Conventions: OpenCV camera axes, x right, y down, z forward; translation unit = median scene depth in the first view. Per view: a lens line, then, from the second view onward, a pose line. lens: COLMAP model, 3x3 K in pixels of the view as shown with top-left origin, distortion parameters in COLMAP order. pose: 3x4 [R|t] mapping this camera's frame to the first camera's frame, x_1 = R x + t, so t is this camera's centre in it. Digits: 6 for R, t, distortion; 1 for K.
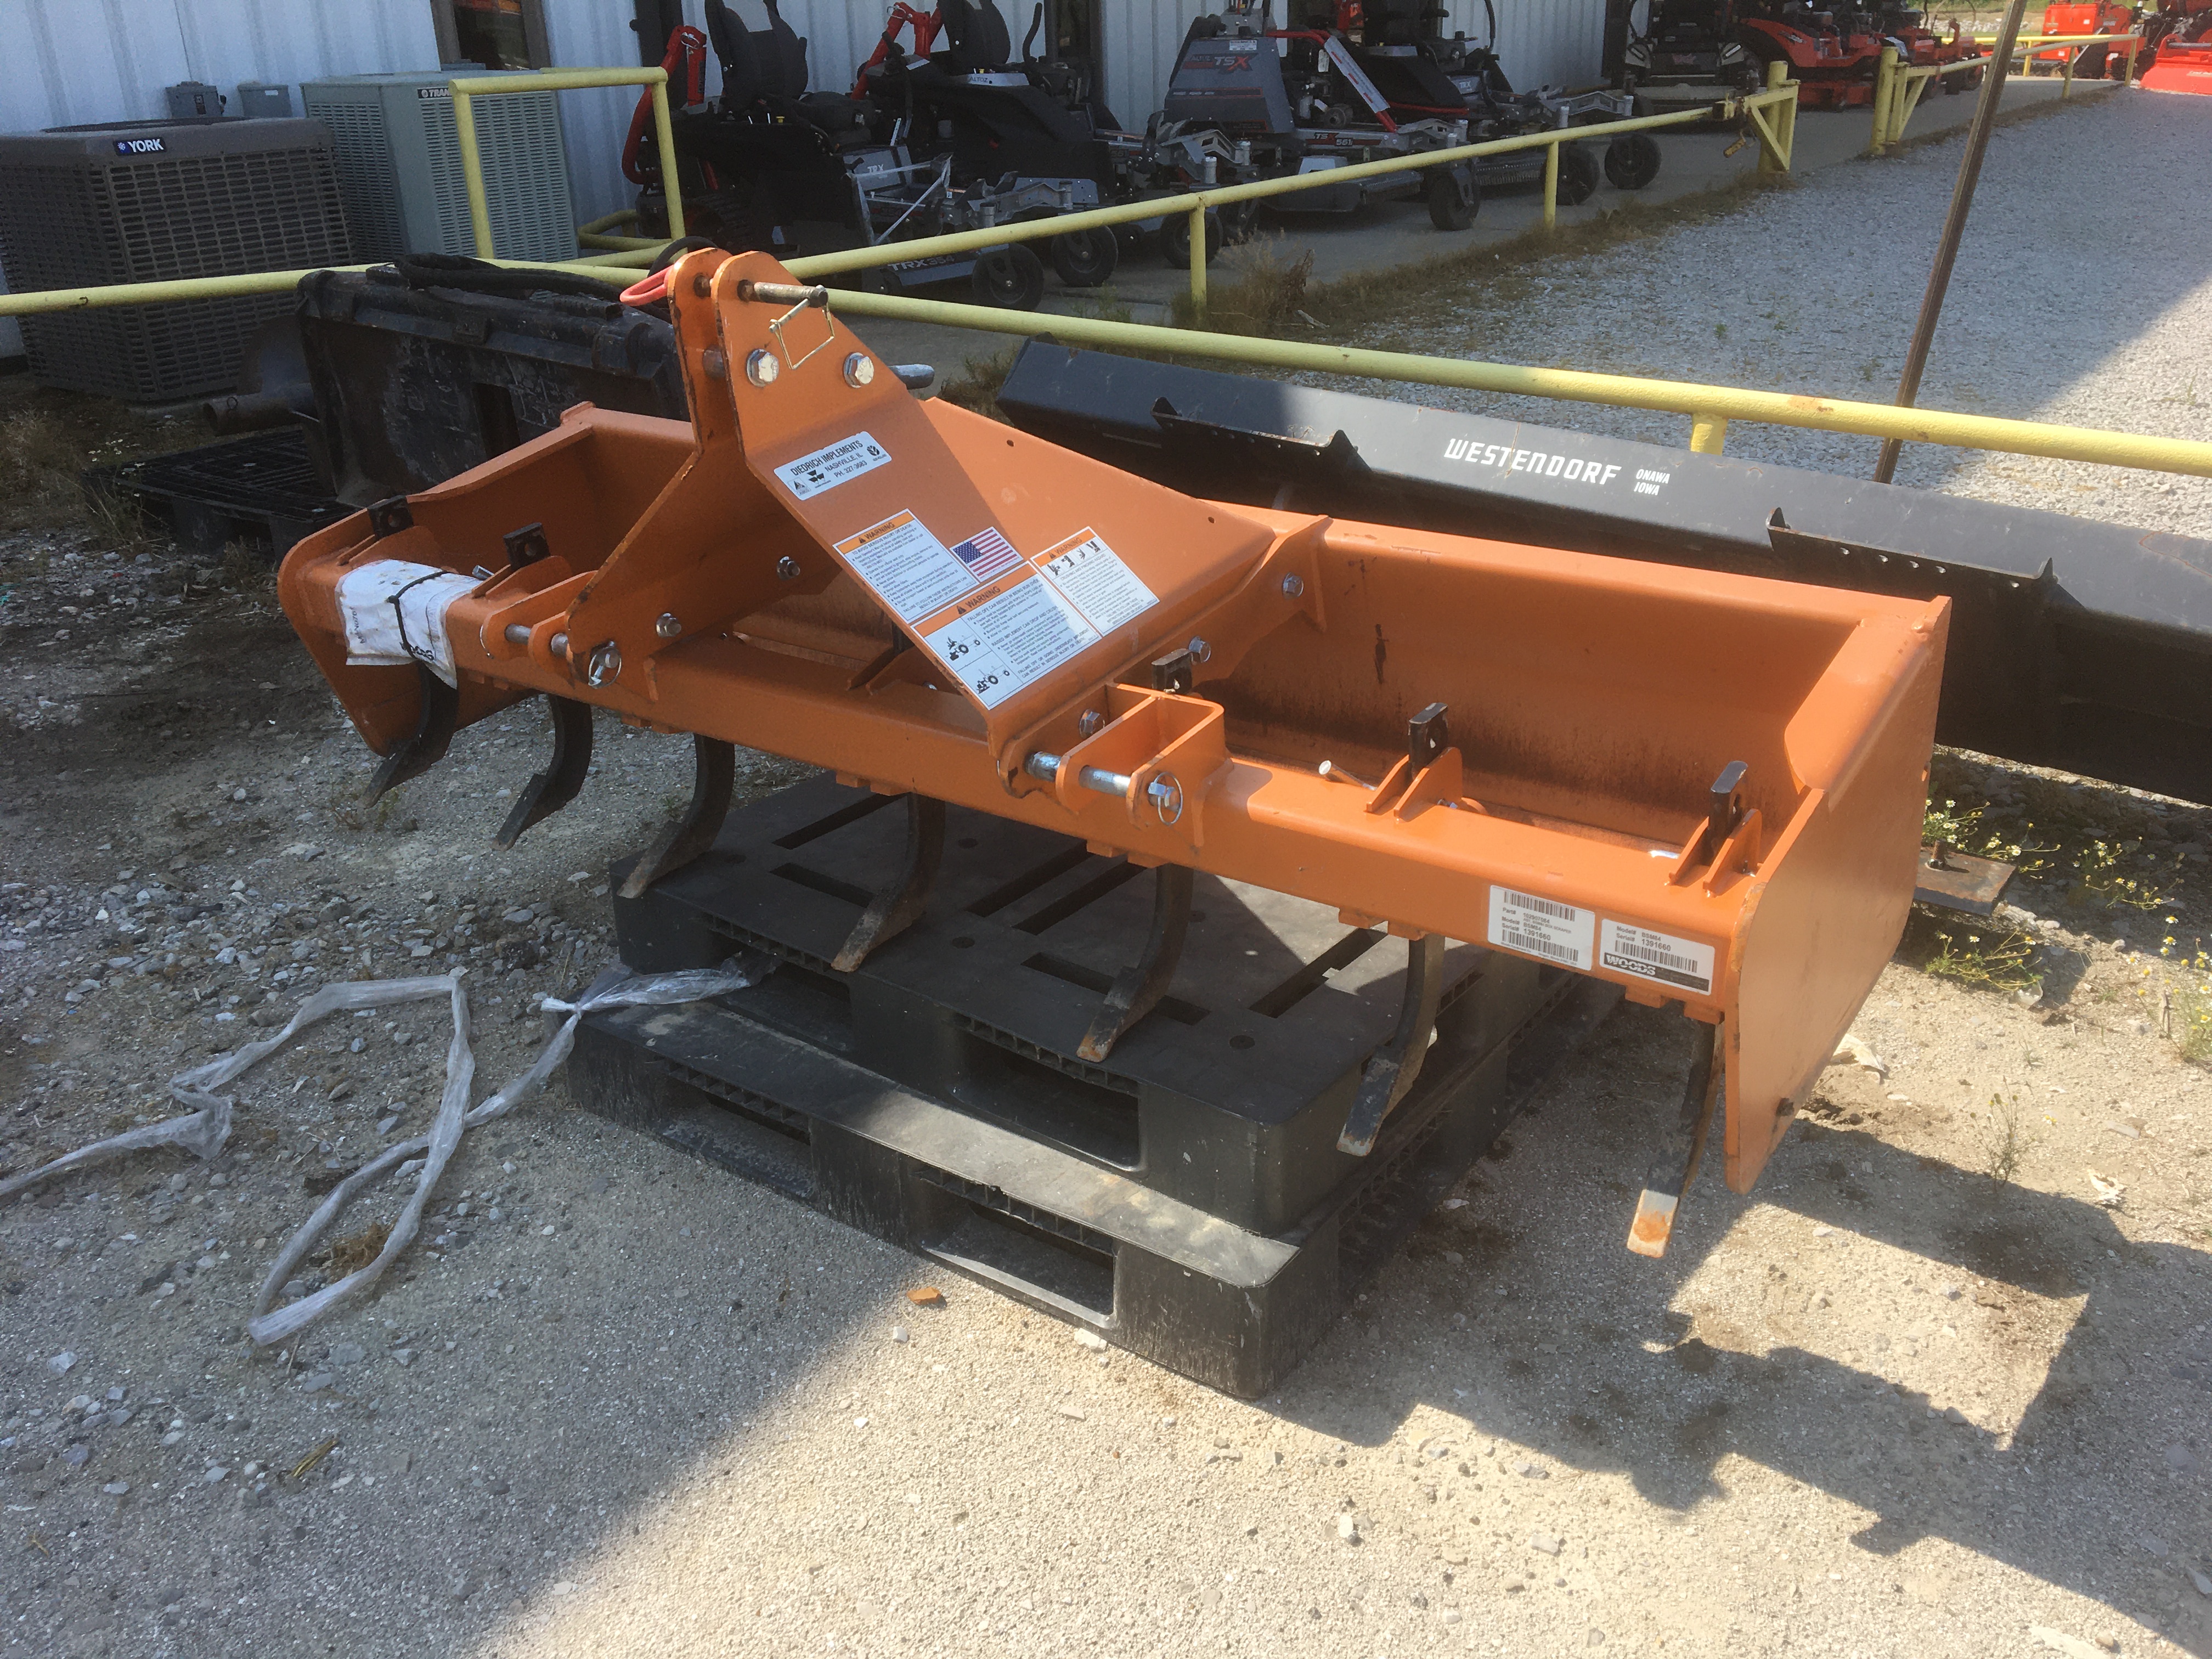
lens RADIAL K [[1870.0, 0, 1109.4], [0, 1870.0, 827.5], [0, 0, 1]] dist [0.006446, -0.006904]
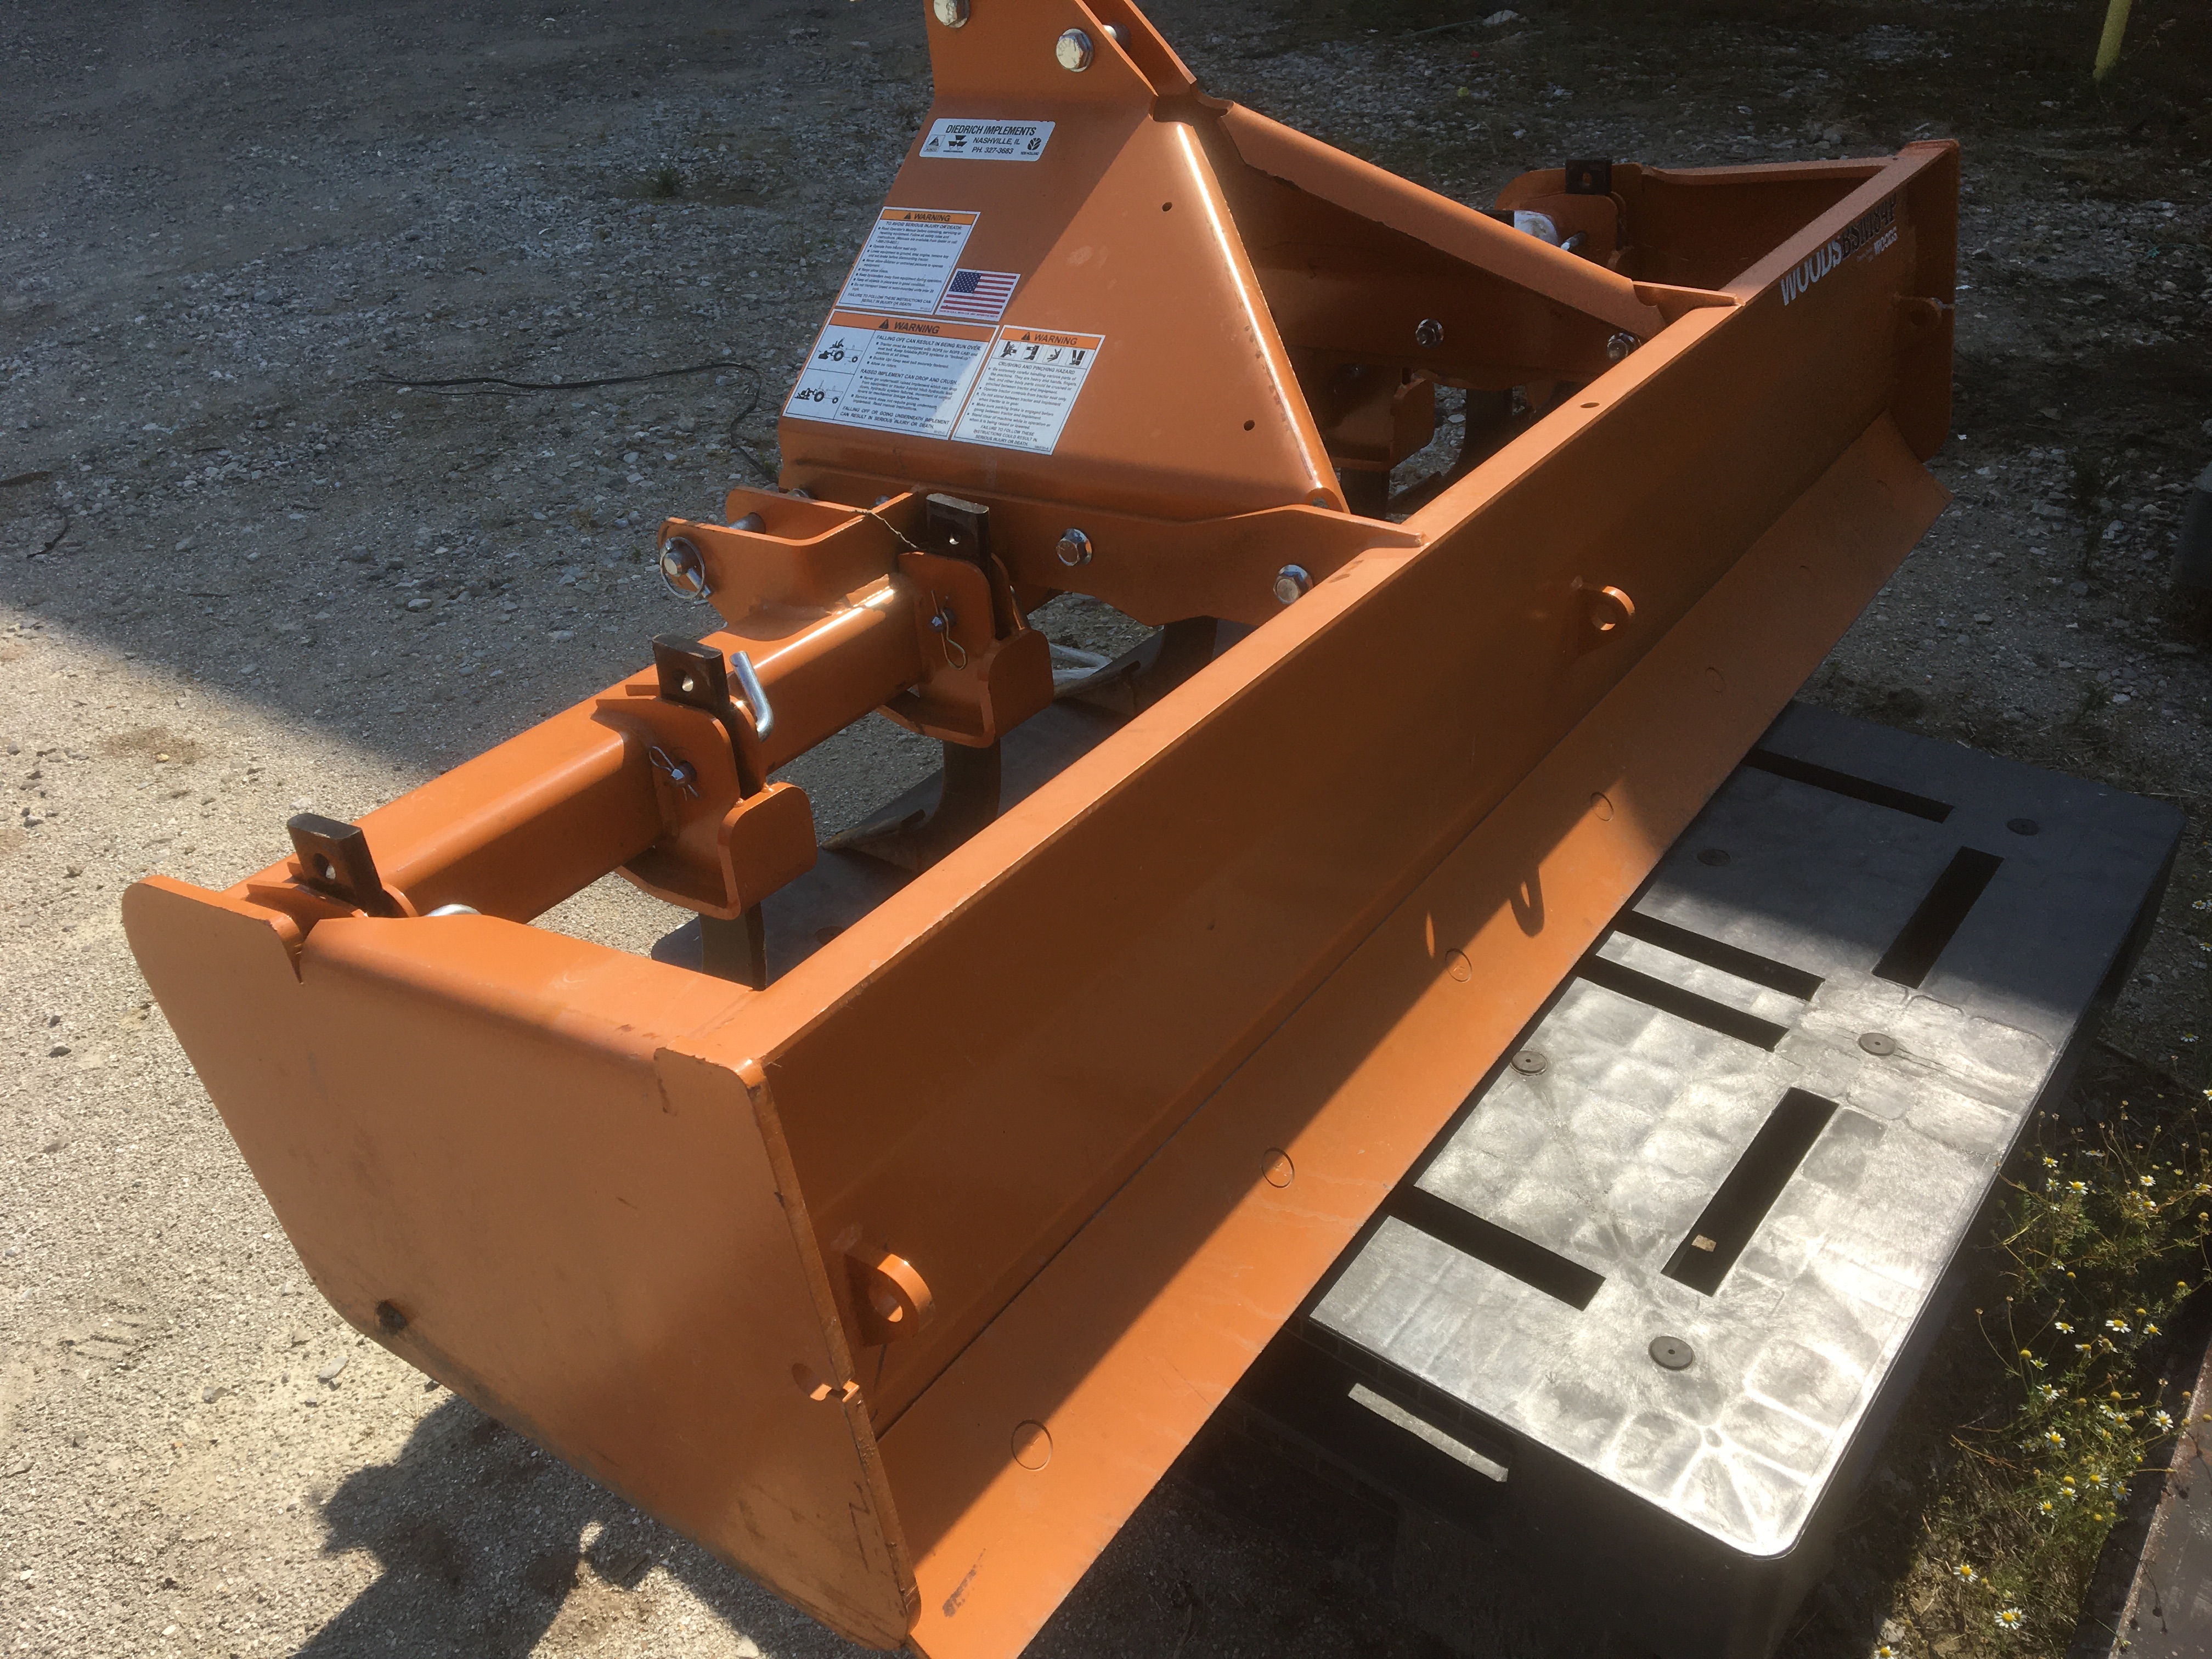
lens RADIAL K [[1870.0, 0, 1113.4], [0, 1870.0, 832.2], [0, 0, 1]] dist [0.006446, -0.006904]
pose [[-0.005239, 0.568774, -0.822477, 0.768786], [-0.394530, 0.754593, 0.524343, -0.431365], [0.918868, 0.327239, 0.220445, 0.951636]]
